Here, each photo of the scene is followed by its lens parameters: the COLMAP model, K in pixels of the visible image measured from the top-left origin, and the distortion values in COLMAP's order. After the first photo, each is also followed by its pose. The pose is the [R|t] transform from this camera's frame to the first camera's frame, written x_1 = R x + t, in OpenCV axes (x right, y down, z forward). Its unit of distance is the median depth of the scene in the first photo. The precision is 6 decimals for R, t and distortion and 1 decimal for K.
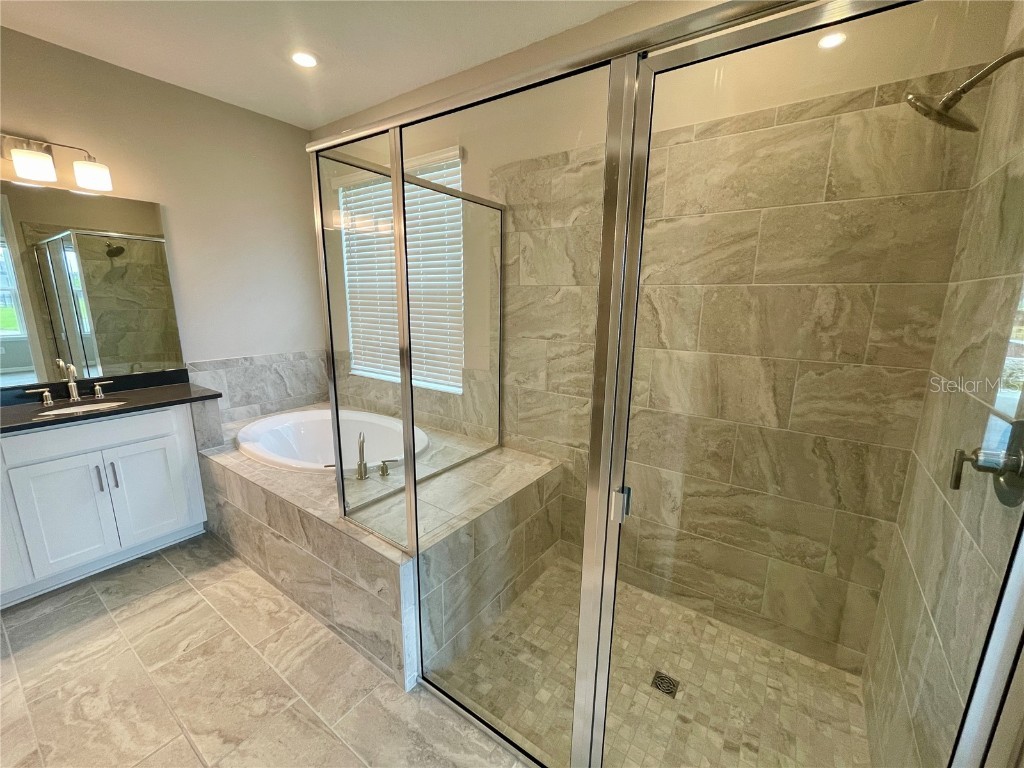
lens RADIAL K [[412.4, 0, 512.9], [0, 412.4, 383.9], [0, 0, 1]] dist [-0.003174, 0.000629]
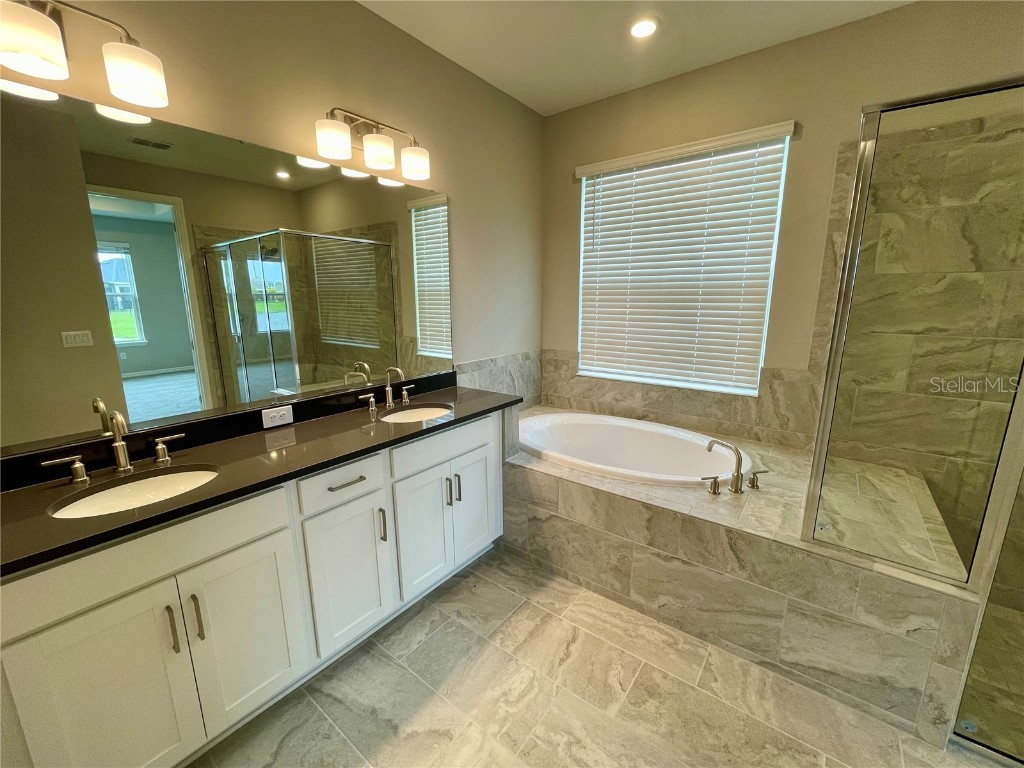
lens RADIAL K [[412.4, 0, 514.4], [0, 412.4, 382.9], [0, 0, 1]] dist [-0.003174, 0.000629]
pose [[0.998983, -0.008251, -0.044330, -0.725572], [0.008235, 0.999966, -0.000541, -0.009593], [0.044333, 0.000175, 0.999017, 0.078366]]
